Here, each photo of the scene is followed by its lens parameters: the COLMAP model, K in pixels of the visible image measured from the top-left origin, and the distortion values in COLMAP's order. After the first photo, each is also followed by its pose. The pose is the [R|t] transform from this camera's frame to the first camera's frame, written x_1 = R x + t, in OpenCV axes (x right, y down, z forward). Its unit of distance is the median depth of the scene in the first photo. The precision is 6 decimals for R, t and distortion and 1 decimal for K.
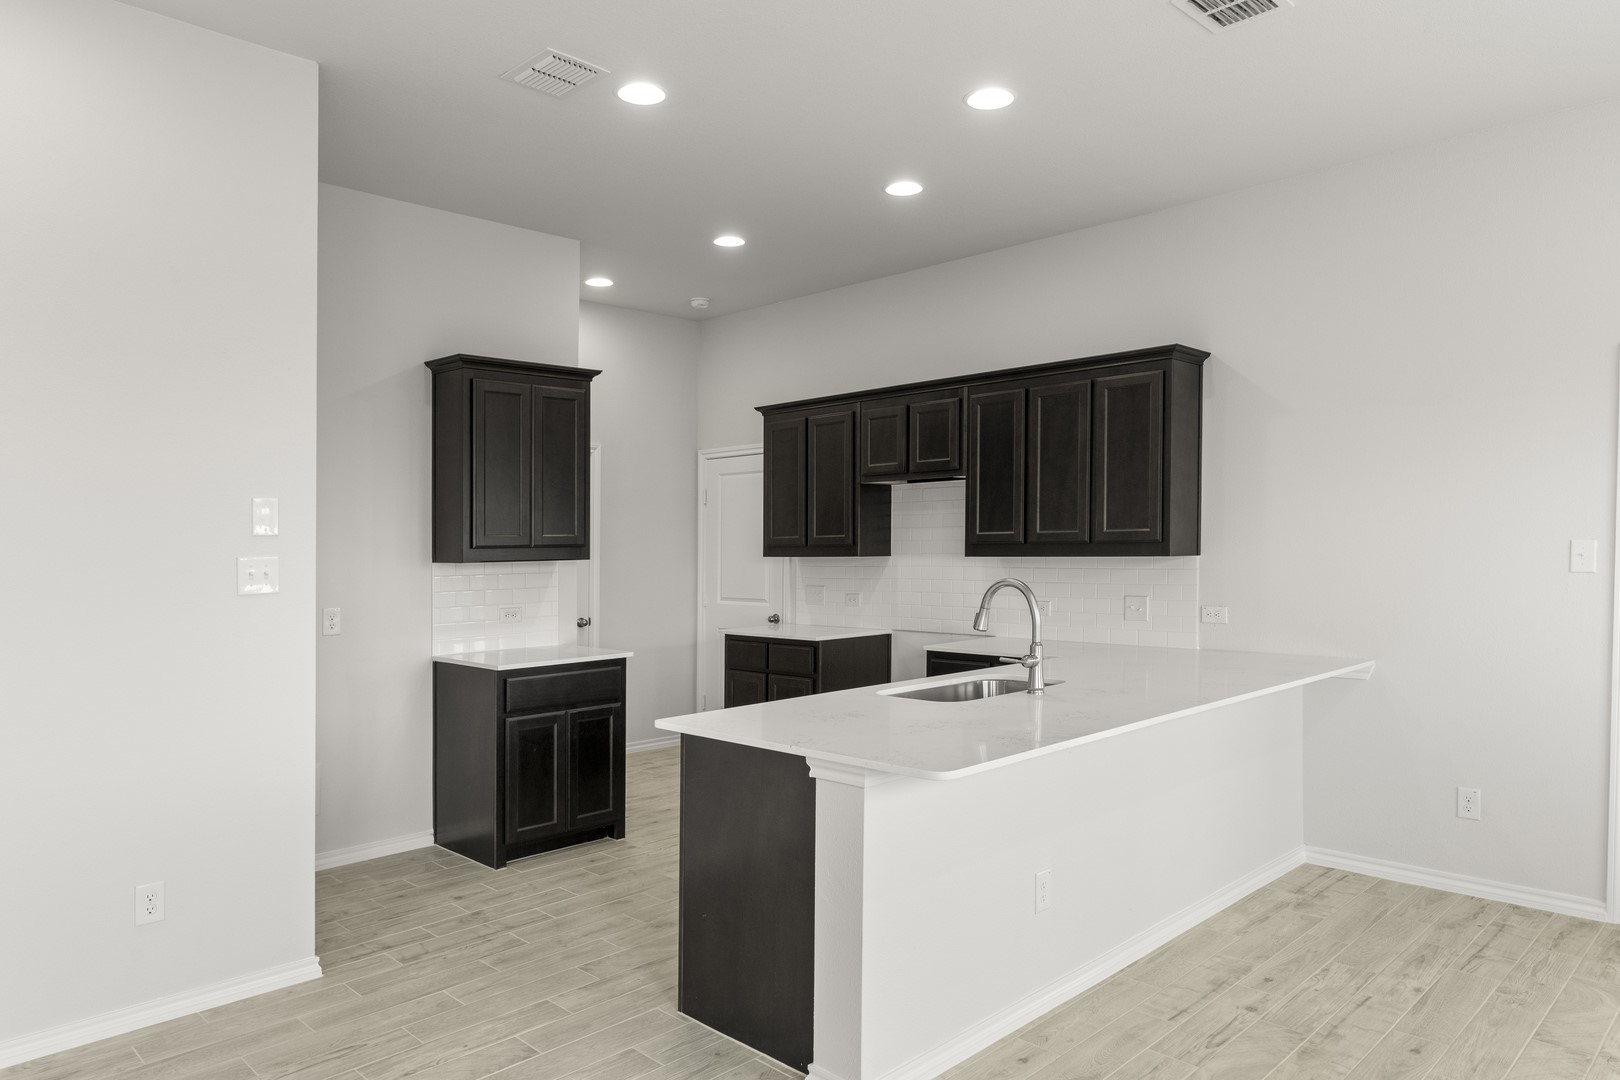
lens RADIAL K [[1055.8, 0, 805.0], [0, 1055.8, 546.4], [0, 0, 1]] dist [-0.000872, 0.001099]
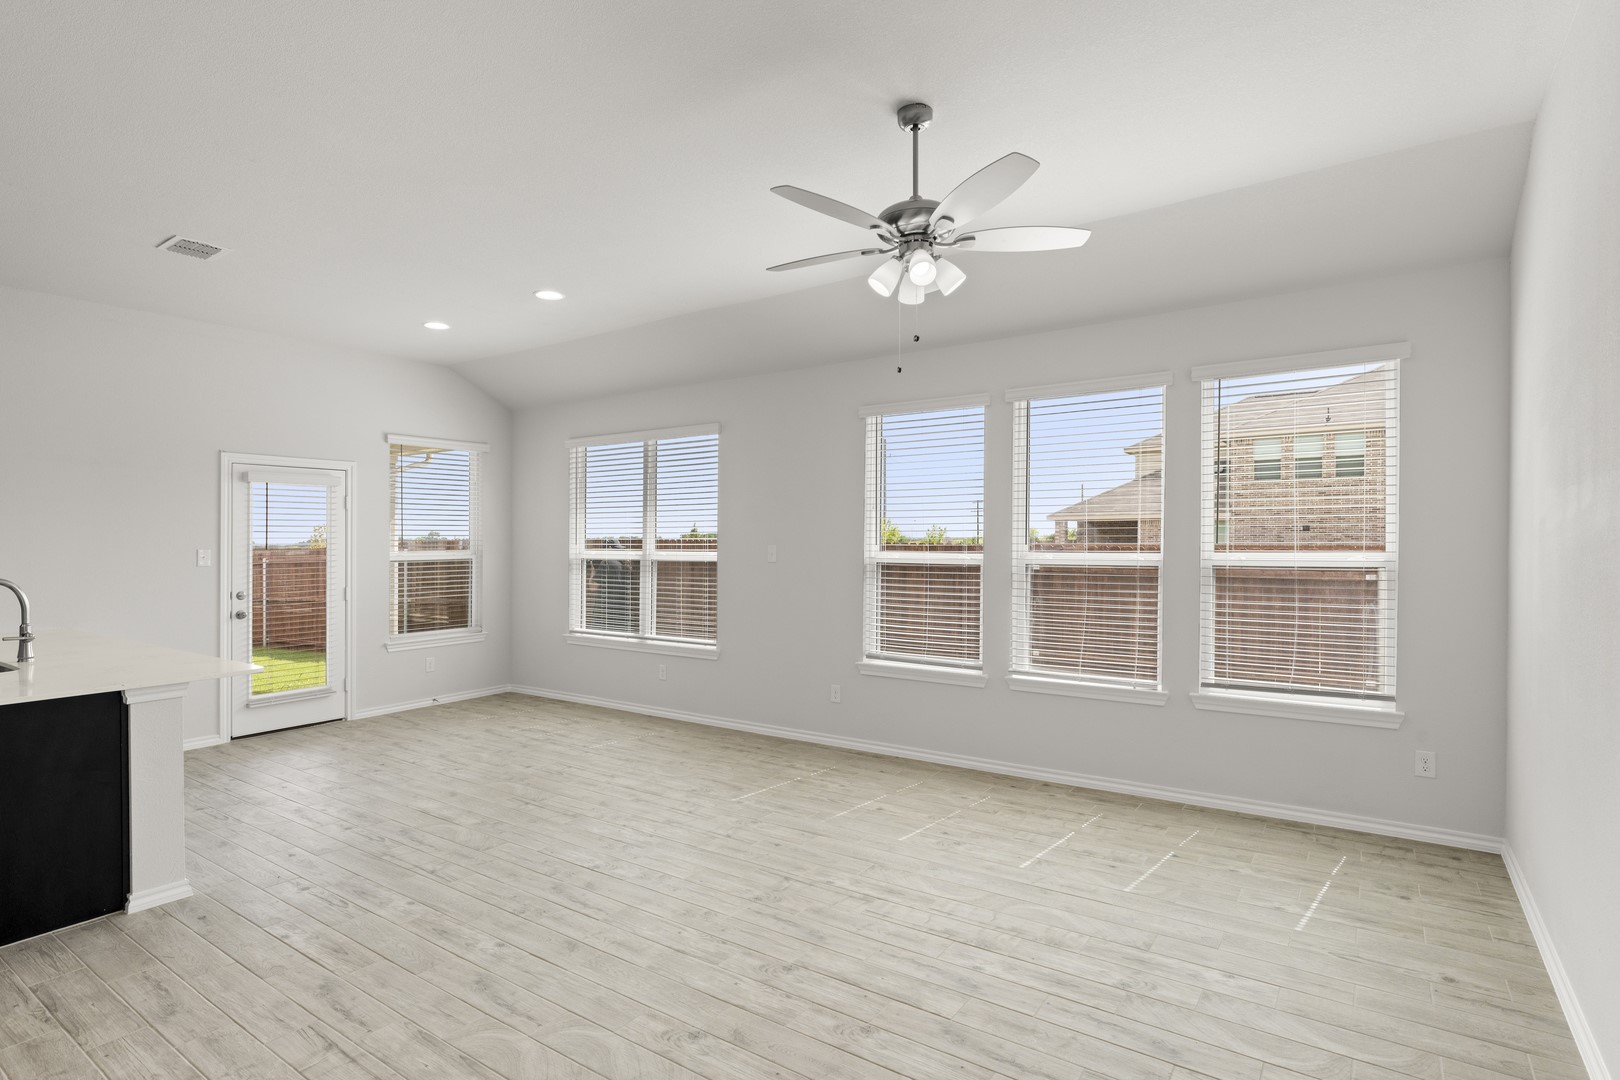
lens RADIAL K [[800.3, 0, 810.0], [0, 800.3, 540.0], [0, 0, 1]] dist [-0.000988, 0.000281]
pose [[-0.175390, 0.013338, 0.984409, -0.942578], [0.015247, 0.999825, -0.010831, 0.010185], [-0.984381, 0.013110, -0.175563, 0.178562]]
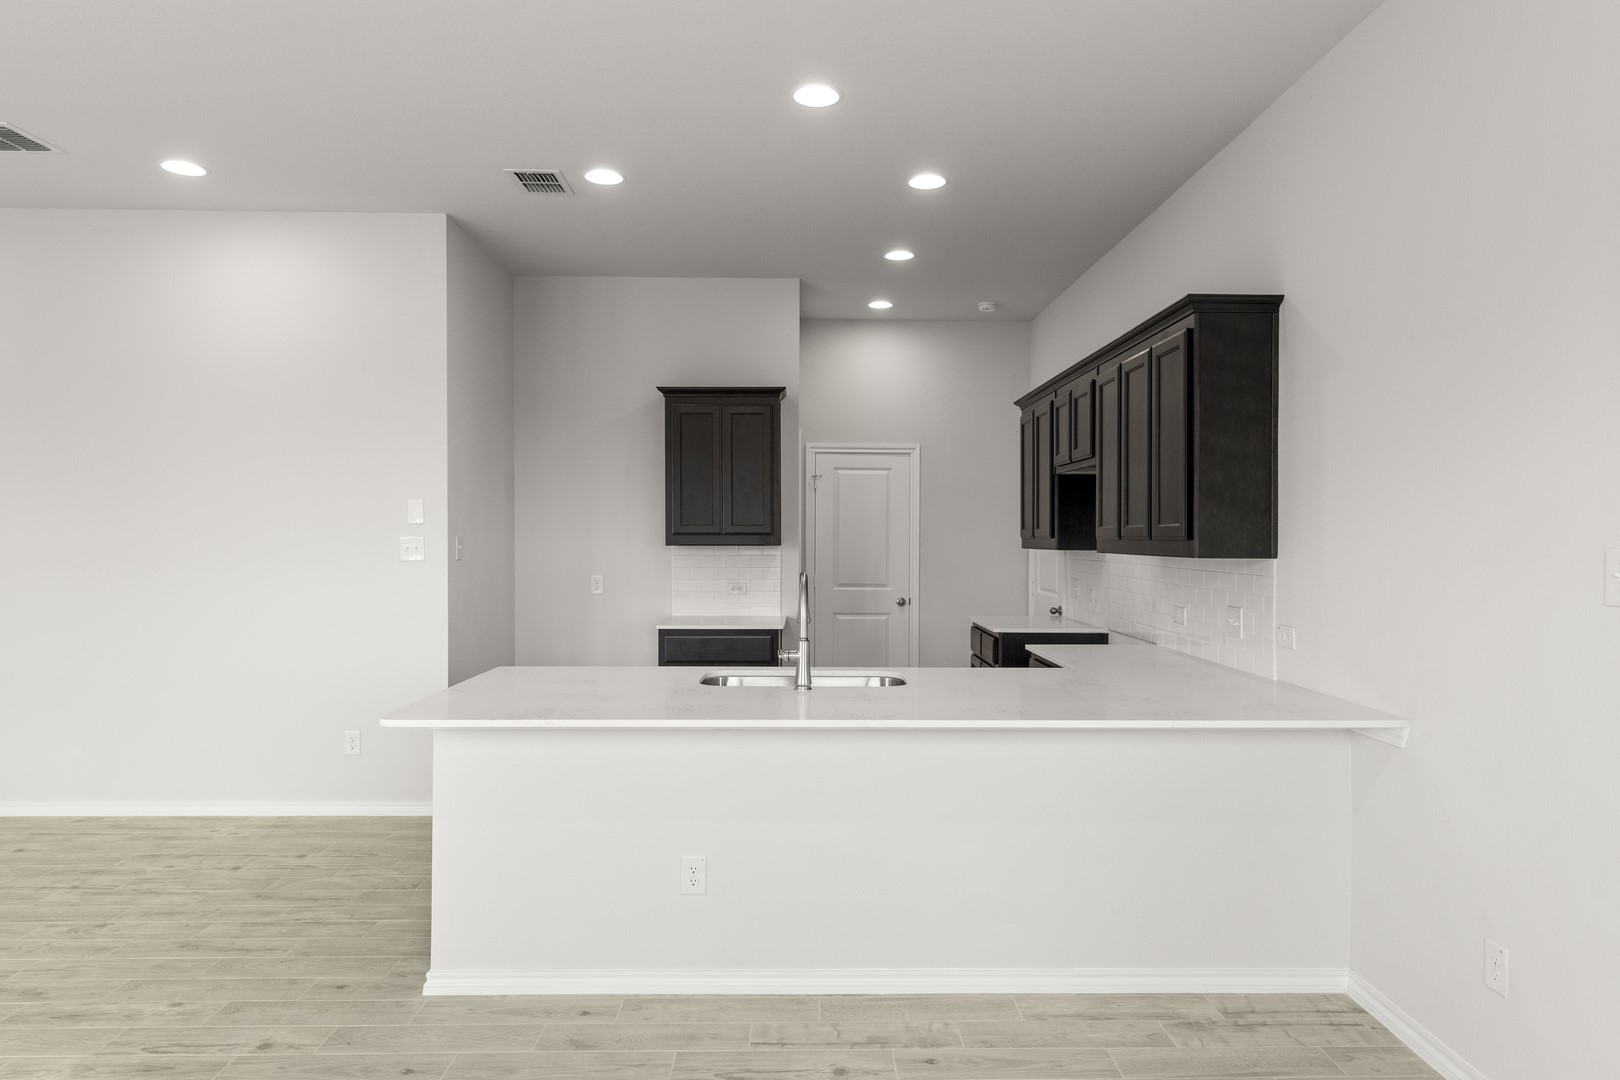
lens RADIAL K [[953.3, 0, 810.0], [0, 953.3, 540.0], [0, 0, 1]] dist [0.006012, -0.002308]
pose [[0.721308, 0.018590, -0.692365, 0.794359], [-0.014791, 0.999825, 0.011435, -0.009658], [0.692457, 0.001992, 0.721456, 0.345368]]
